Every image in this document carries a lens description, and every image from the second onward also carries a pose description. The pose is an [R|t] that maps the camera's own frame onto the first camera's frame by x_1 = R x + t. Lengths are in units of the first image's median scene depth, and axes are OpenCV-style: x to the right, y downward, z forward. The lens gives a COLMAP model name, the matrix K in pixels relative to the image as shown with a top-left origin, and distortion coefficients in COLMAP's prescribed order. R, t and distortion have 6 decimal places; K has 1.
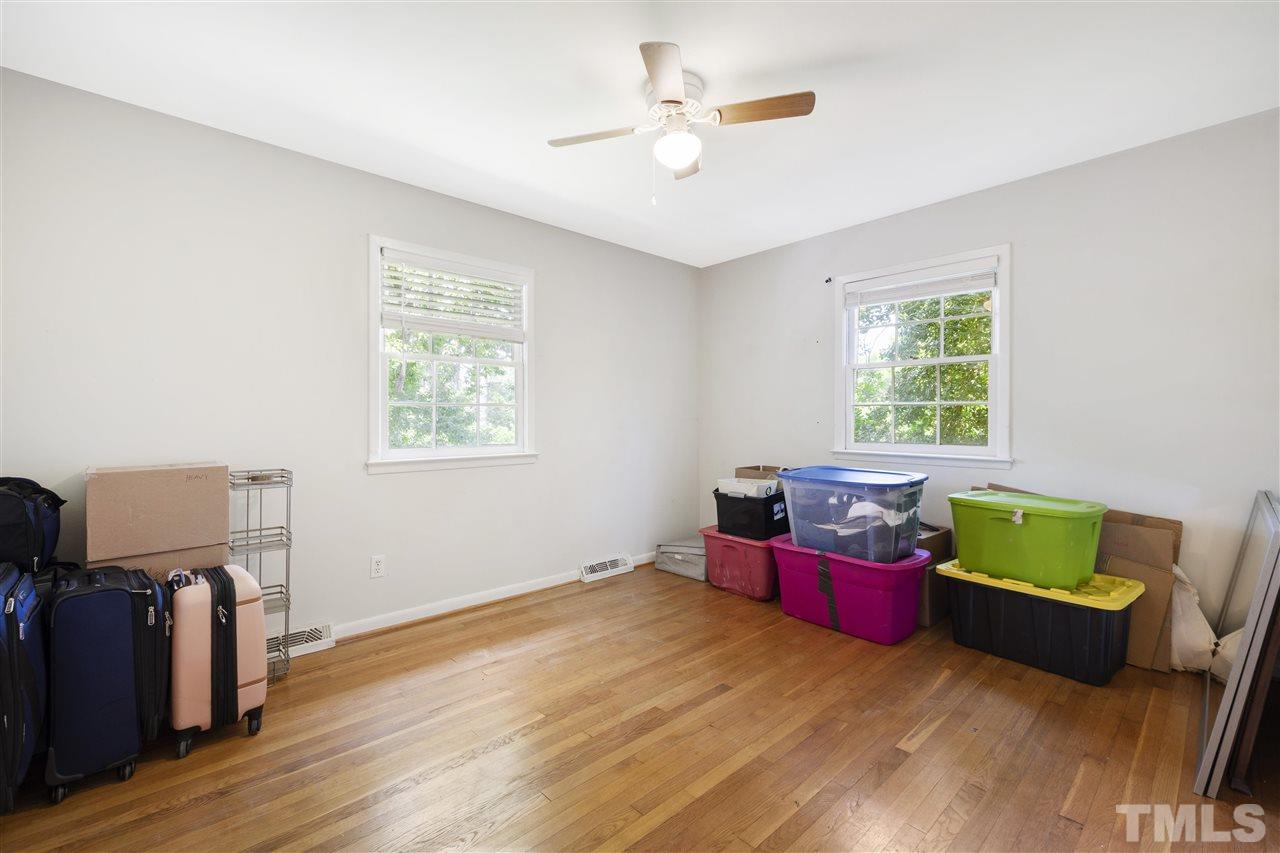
lens RADIAL K [[559.1, 0, 631.4], [0, 559.1, 419.9], [0, 0, 1]] dist [0.003939, -0.001464]
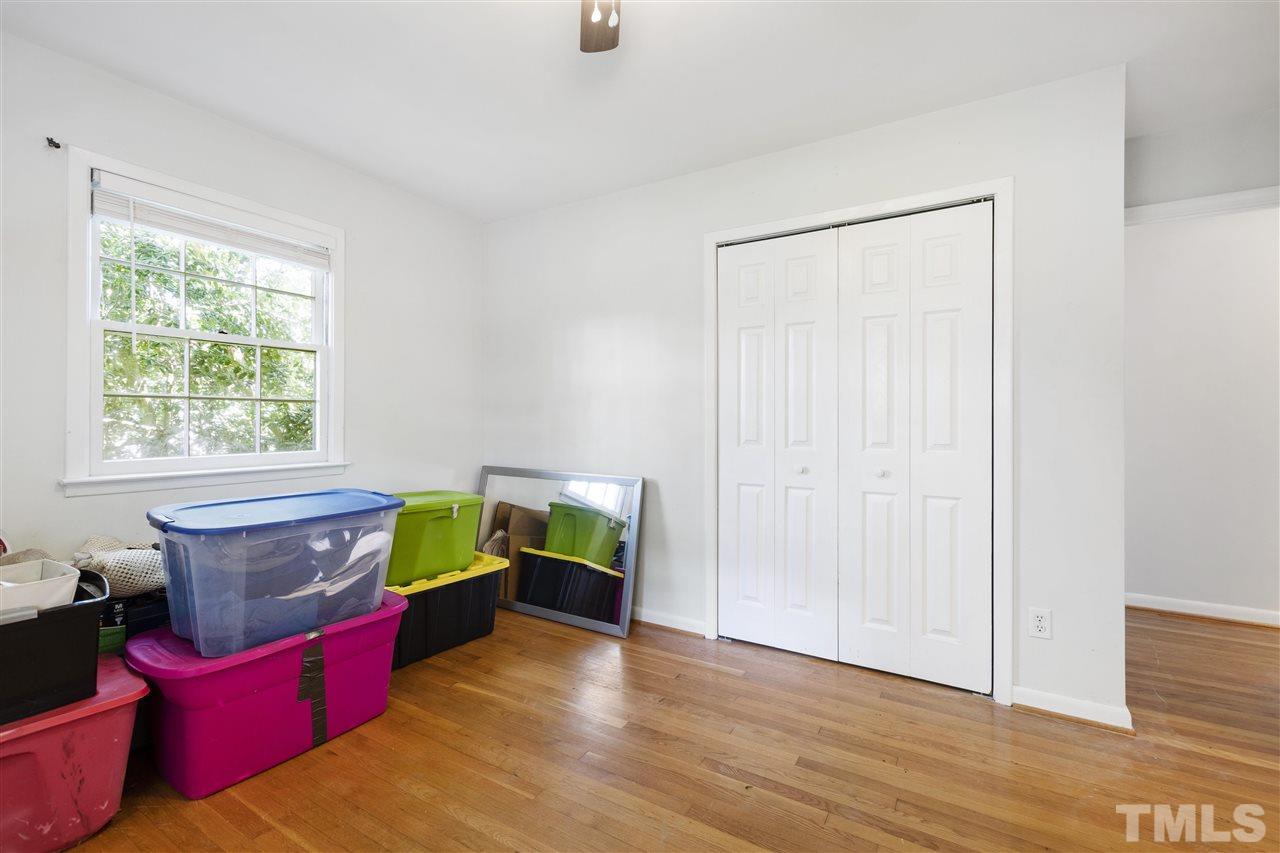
lens RADIAL K [[559.1, 0, 626.4], [0, 559.1, 422.1], [0, 0, 1]] dist [0.003939, -0.001464]
pose [[-0.280382, -0.007183, 0.959862, -0.399680], [-0.000071, 0.999972, 0.007463, -0.004165], [-0.959889, 0.002024, -0.280375, 0.939377]]
